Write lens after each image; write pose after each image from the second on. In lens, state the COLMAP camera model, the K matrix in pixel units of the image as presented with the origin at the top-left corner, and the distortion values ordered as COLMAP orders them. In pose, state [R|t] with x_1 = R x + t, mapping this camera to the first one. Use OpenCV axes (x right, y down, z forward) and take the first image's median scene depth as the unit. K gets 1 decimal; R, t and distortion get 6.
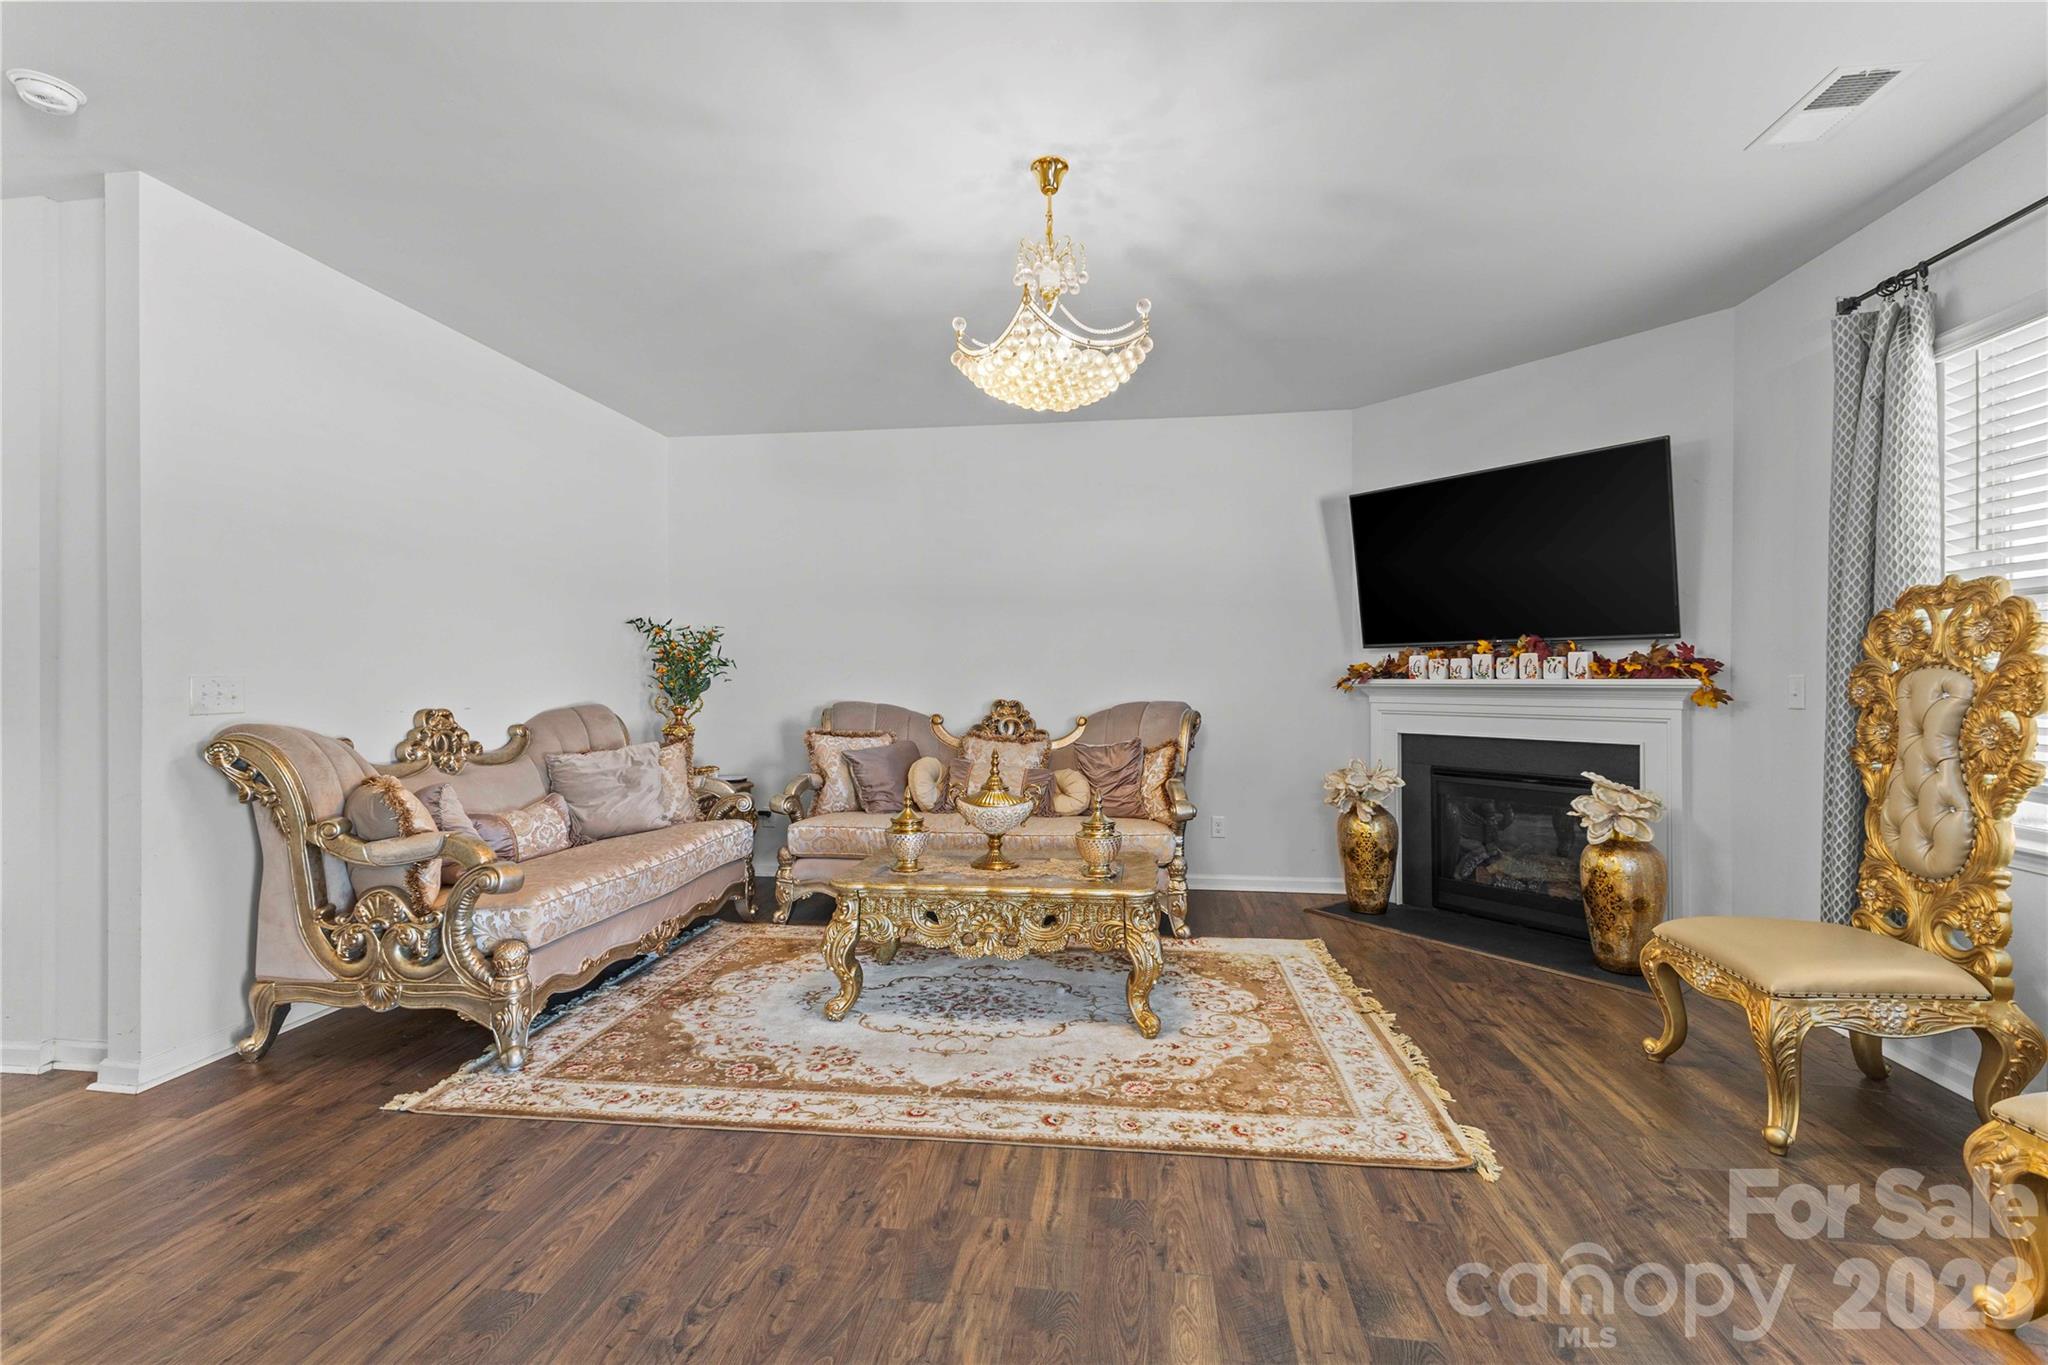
lens RADIAL K [[879.1, 0, 1023.7], [0, 879.1, 676.2], [0, 0, 1]] dist [0.010758, -0.002715]
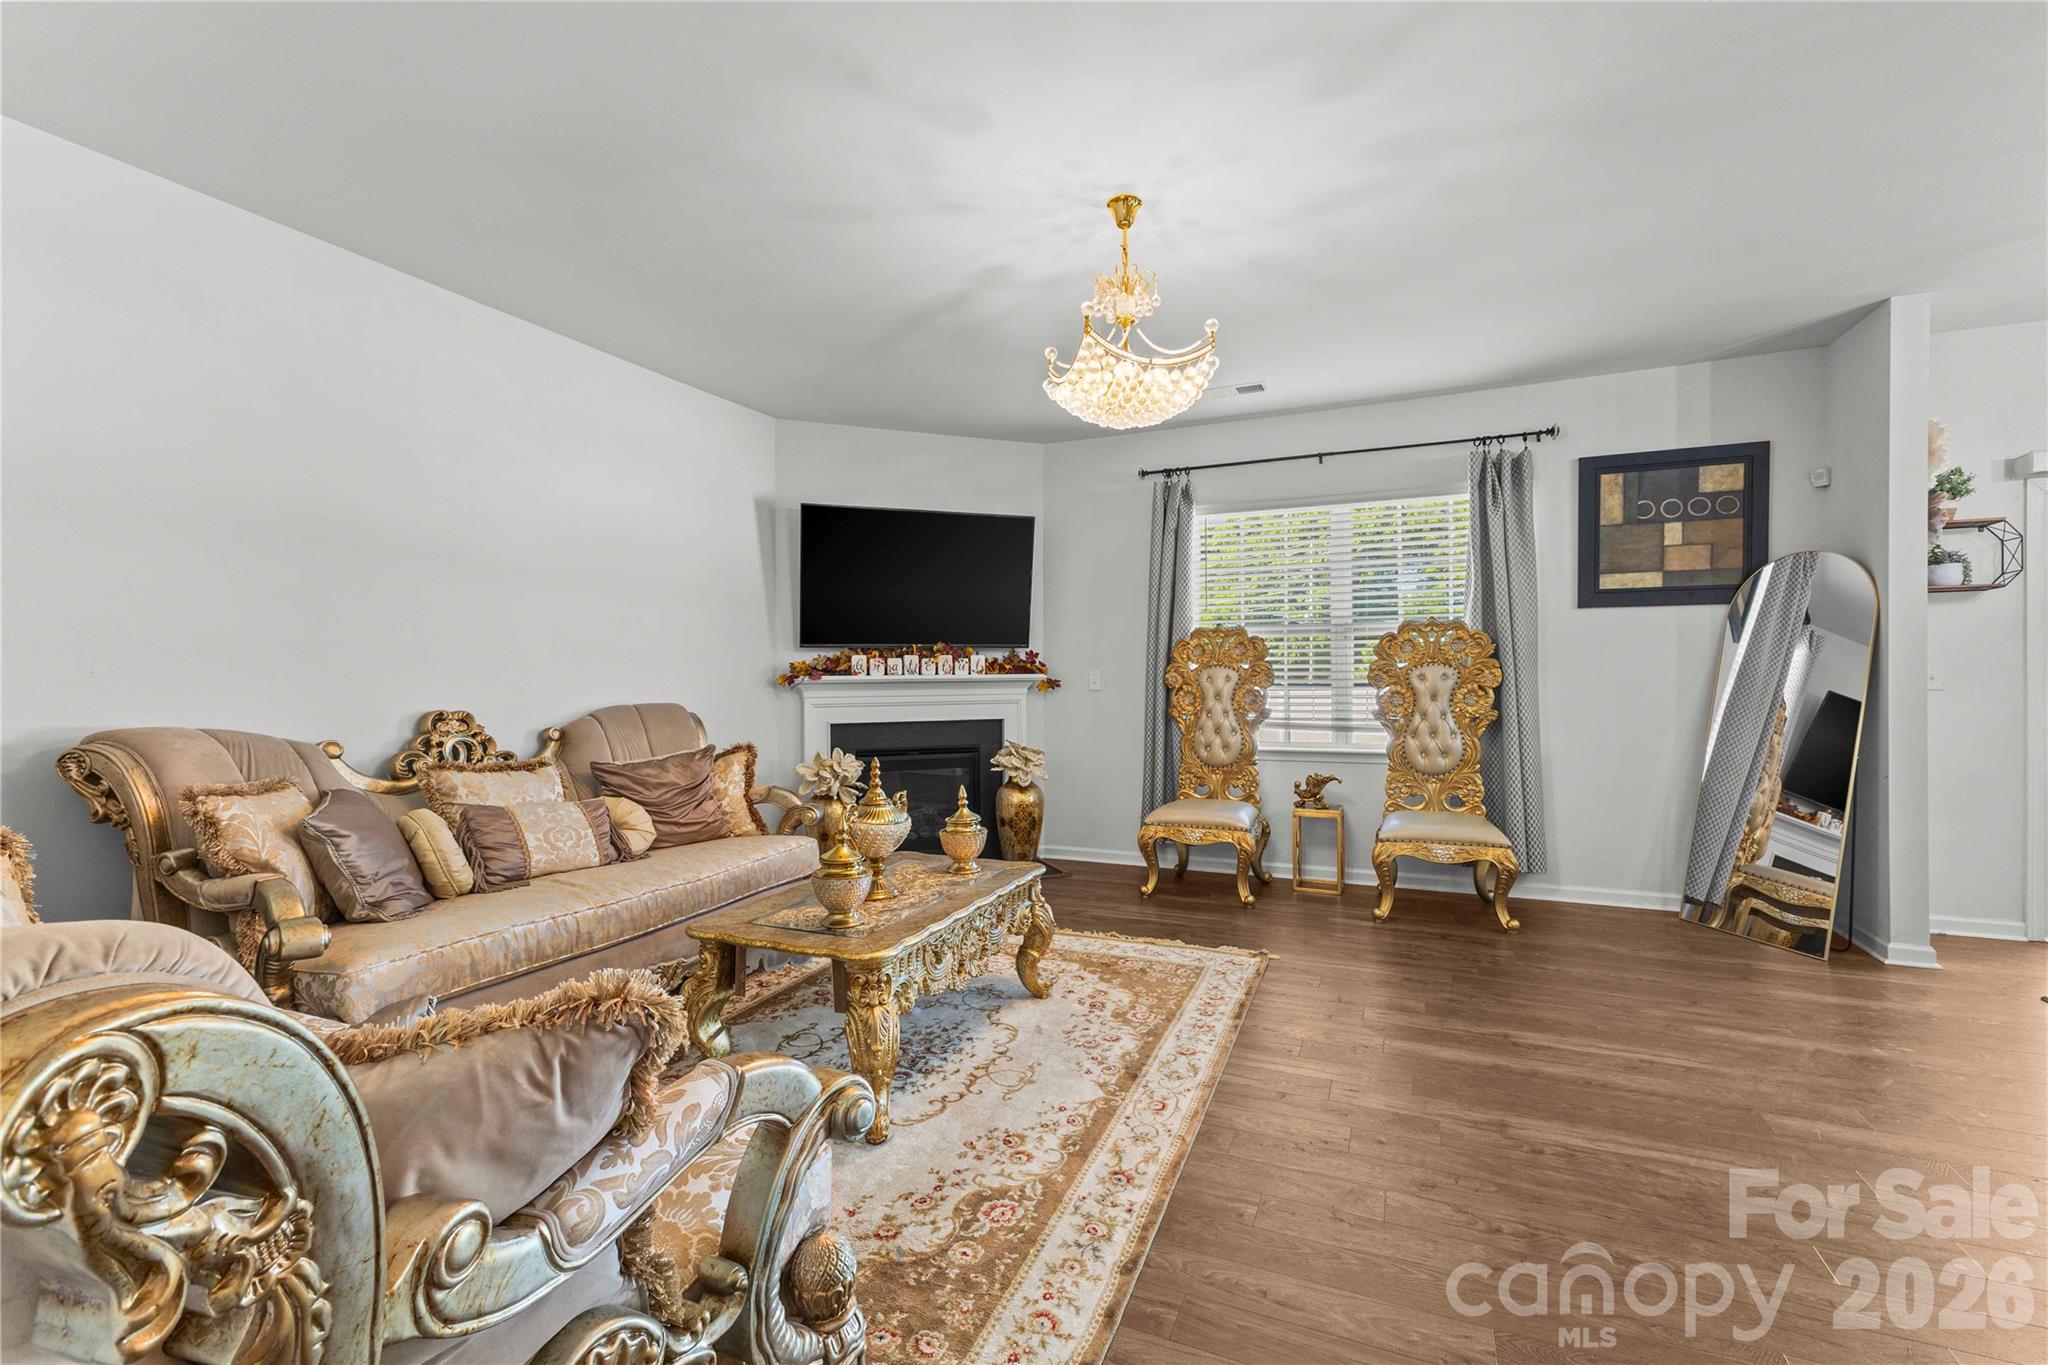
lens RADIAL K [[879.1, 0, 1025.7], [0, 879.1, 675.4], [0, 0, 1]] dist [0.010758, -0.002715]
pose [[0.279123, -0.000525, 0.960255, -0.757516], [0.005926, 0.999982, -0.001176, 0.006770], [-0.960237, 0.006019, 0.279121, 0.585107]]
